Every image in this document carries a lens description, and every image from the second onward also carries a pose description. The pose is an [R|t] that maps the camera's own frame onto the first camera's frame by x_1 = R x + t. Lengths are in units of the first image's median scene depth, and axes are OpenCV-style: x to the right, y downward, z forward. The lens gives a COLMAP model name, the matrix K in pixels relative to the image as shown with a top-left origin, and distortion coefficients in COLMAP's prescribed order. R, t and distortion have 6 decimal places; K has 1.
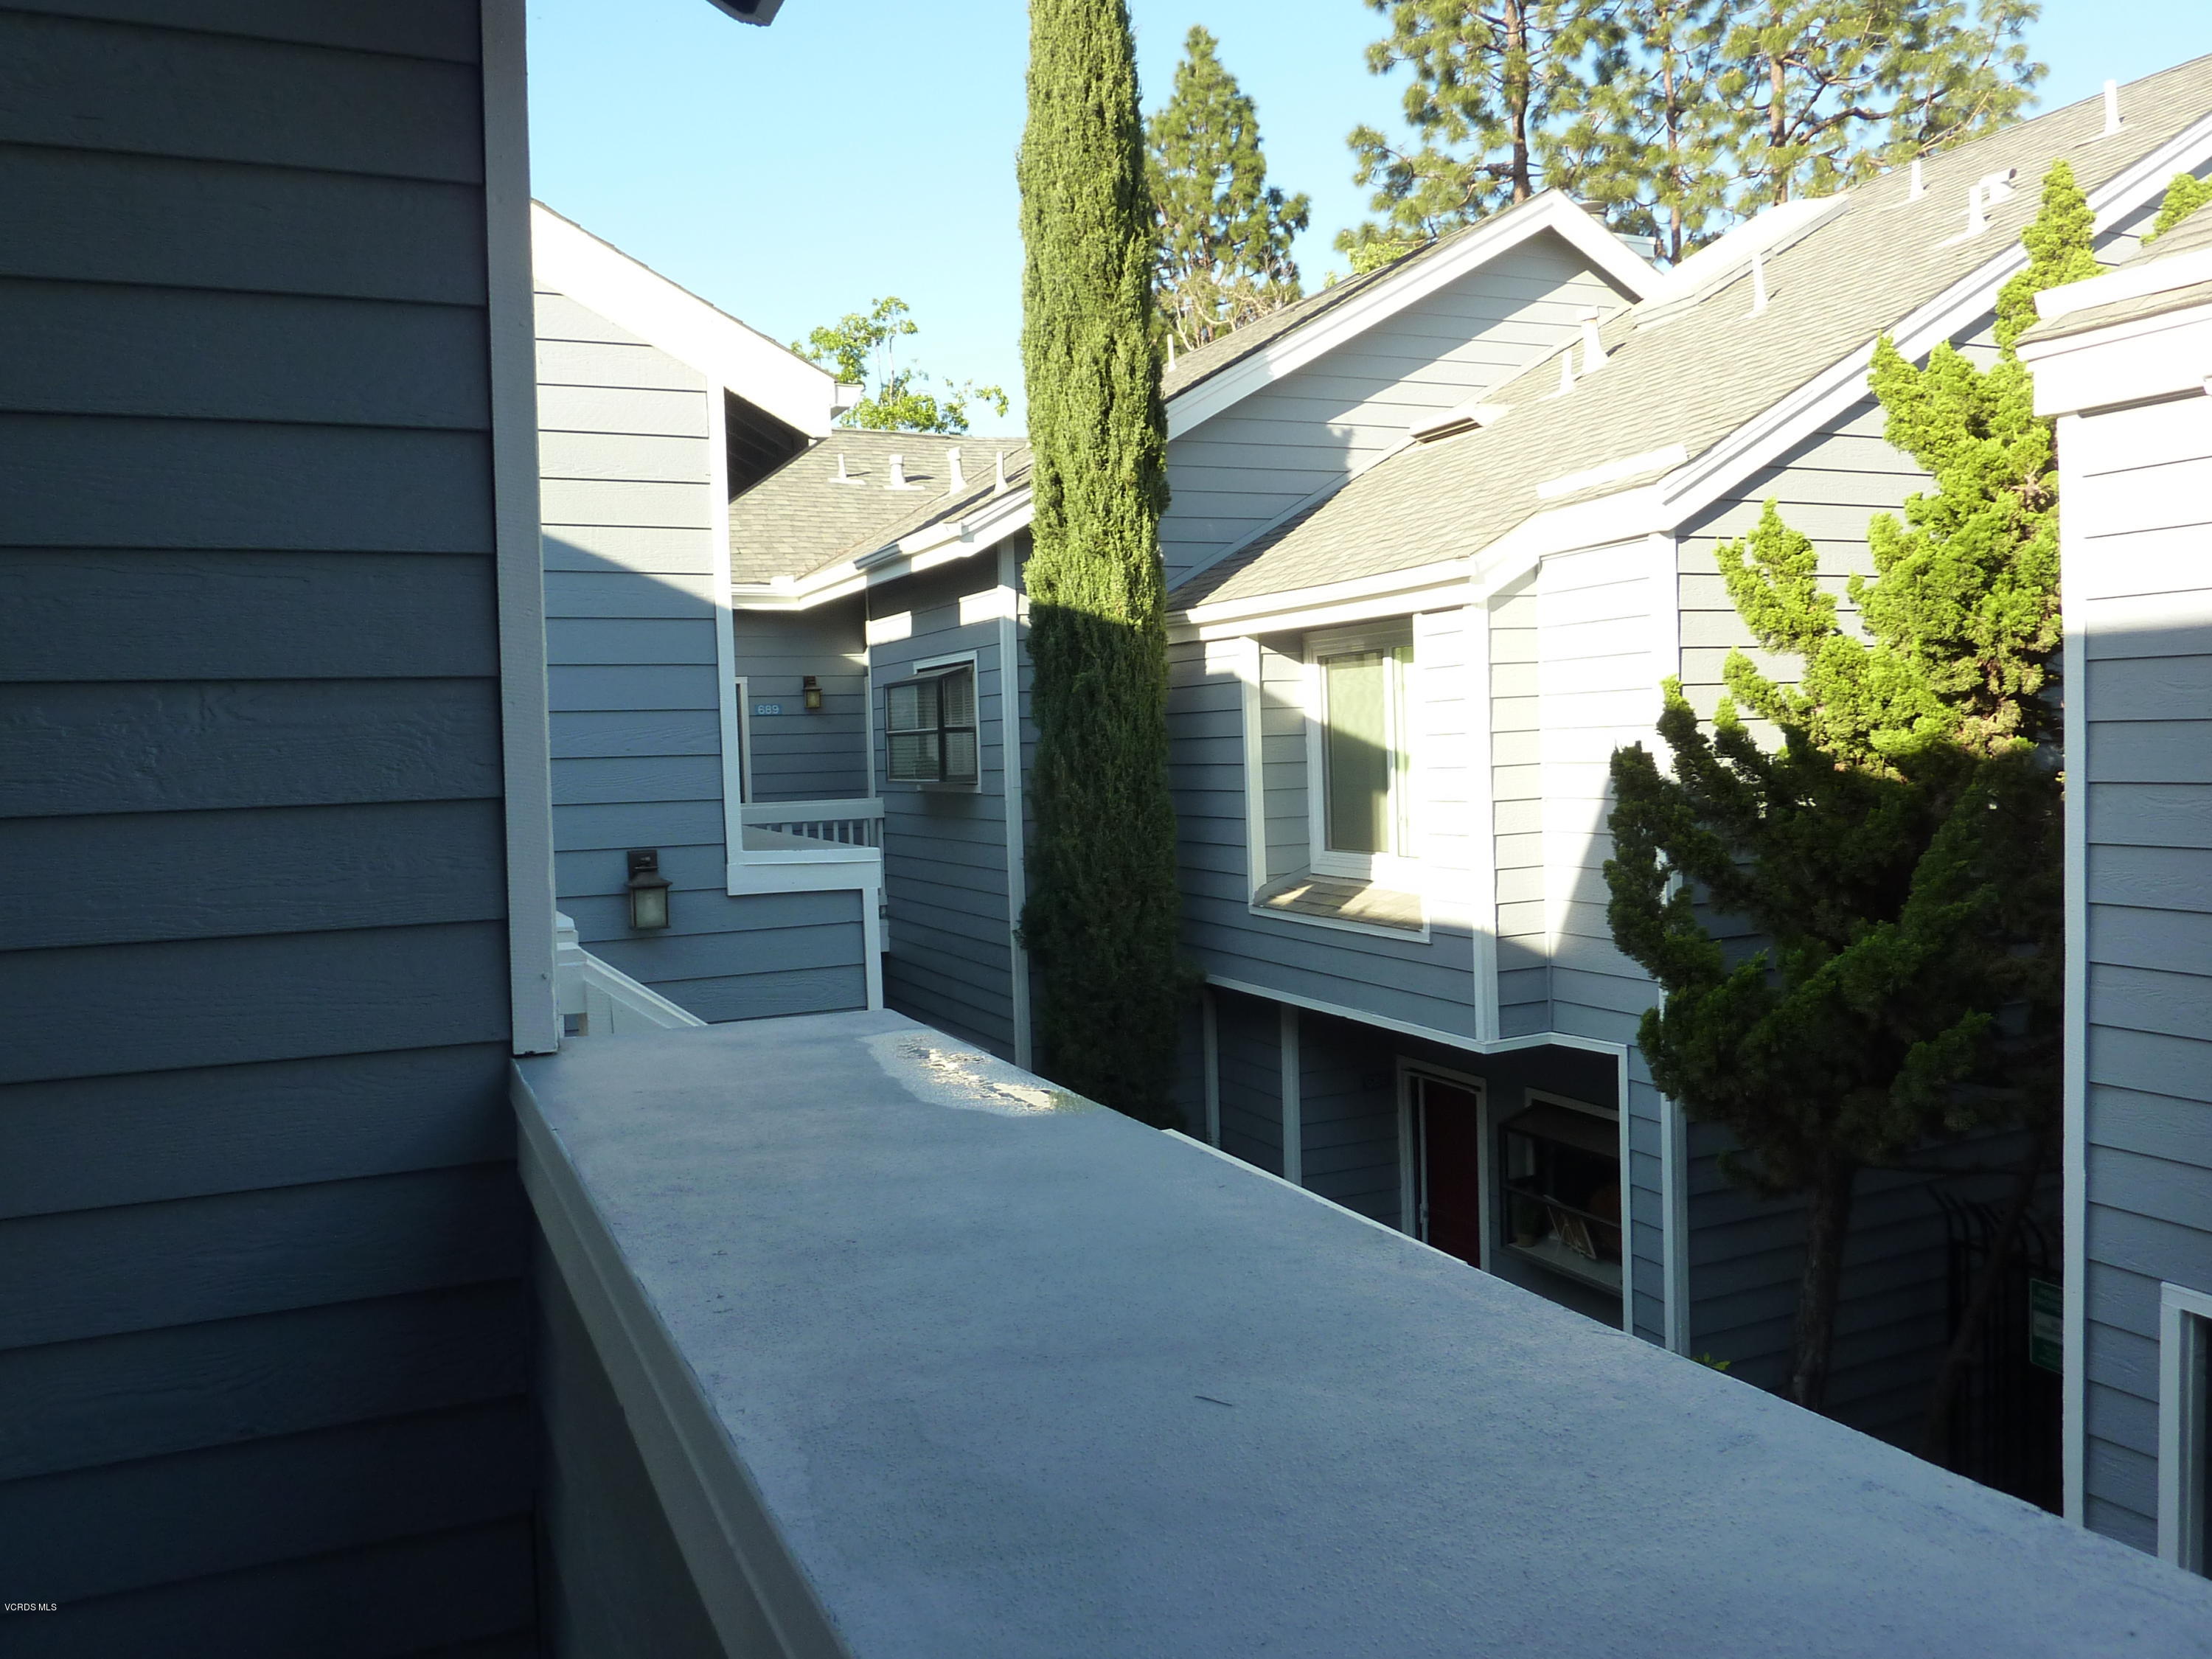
lens RADIAL K [[1696.0, 0, 1099.0], [0, 1696.0, 818.7], [0, 0, 1]] dist [-0.010211, -0.019232]
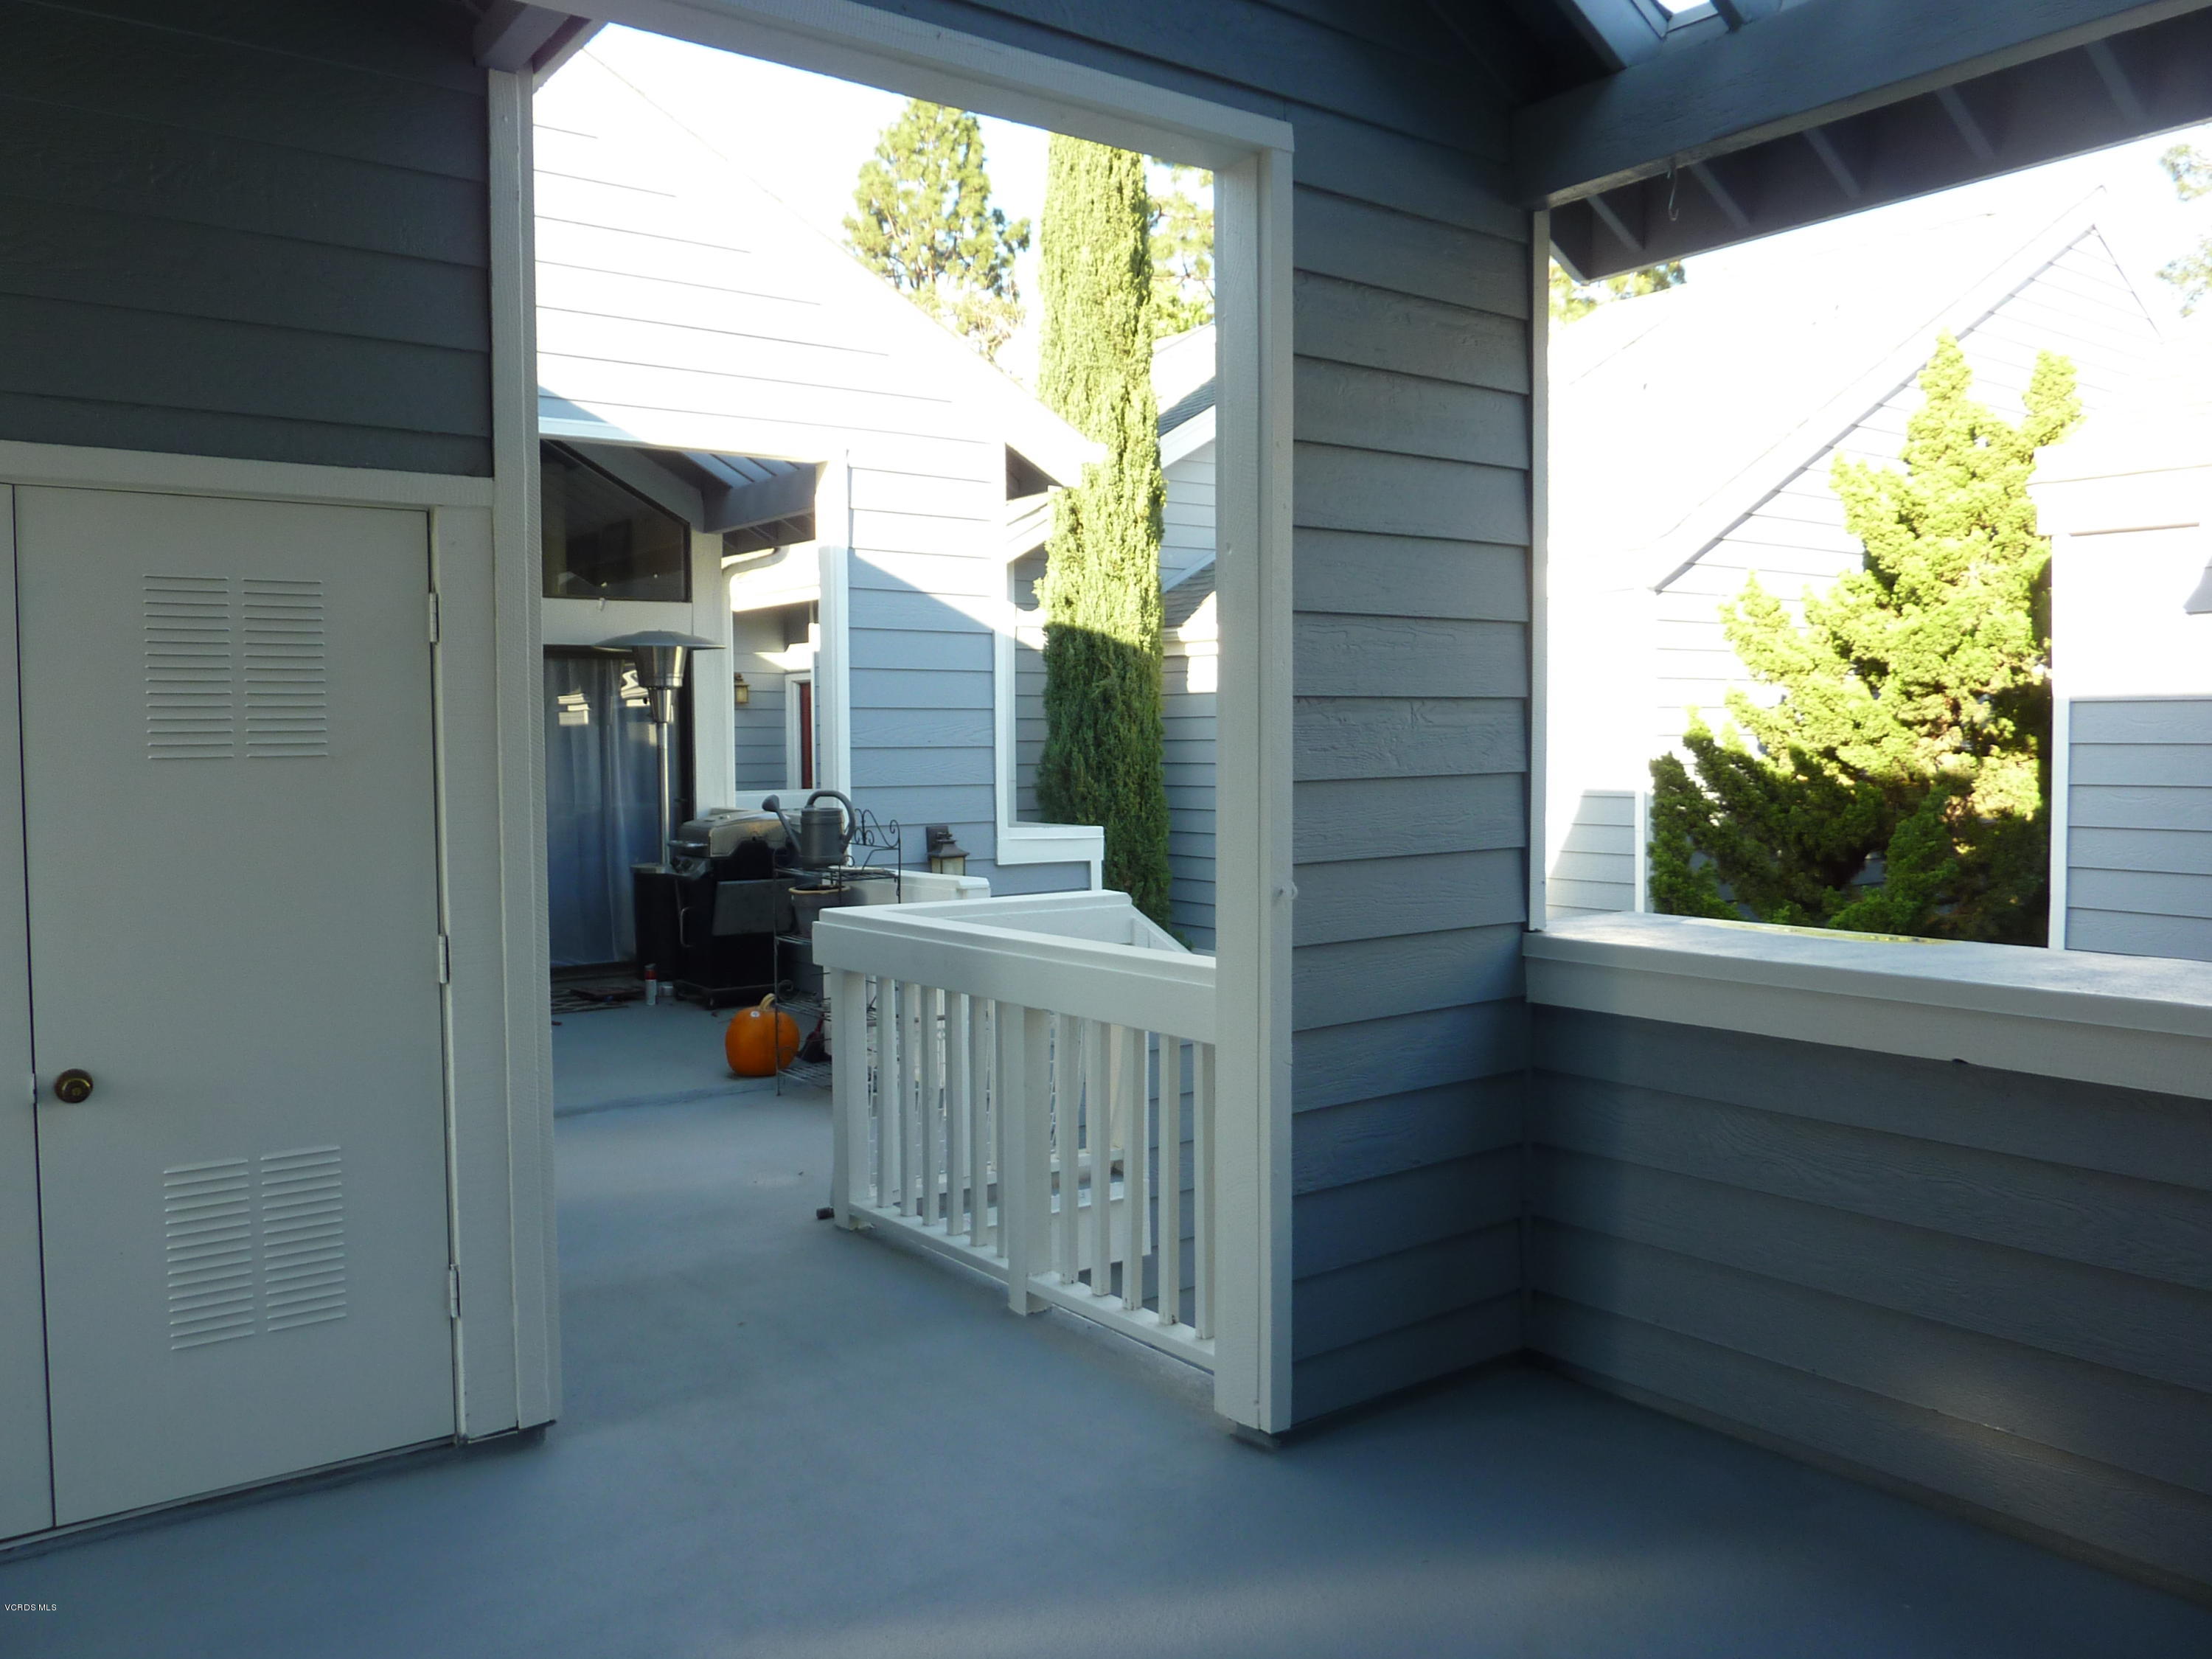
lens RADIAL K [[1711.0, 0, 1106.0], [0, 1711.0, 829.5], [0, 0, 1]] dist [0.006800, -0.004470]
pose [[0.971513, 0.009888, 0.236780, -0.276812], [-0.010882, 0.999937, 0.002892, 0.010433], [-0.236736, -0.005386, 0.971559, -0.119922]]
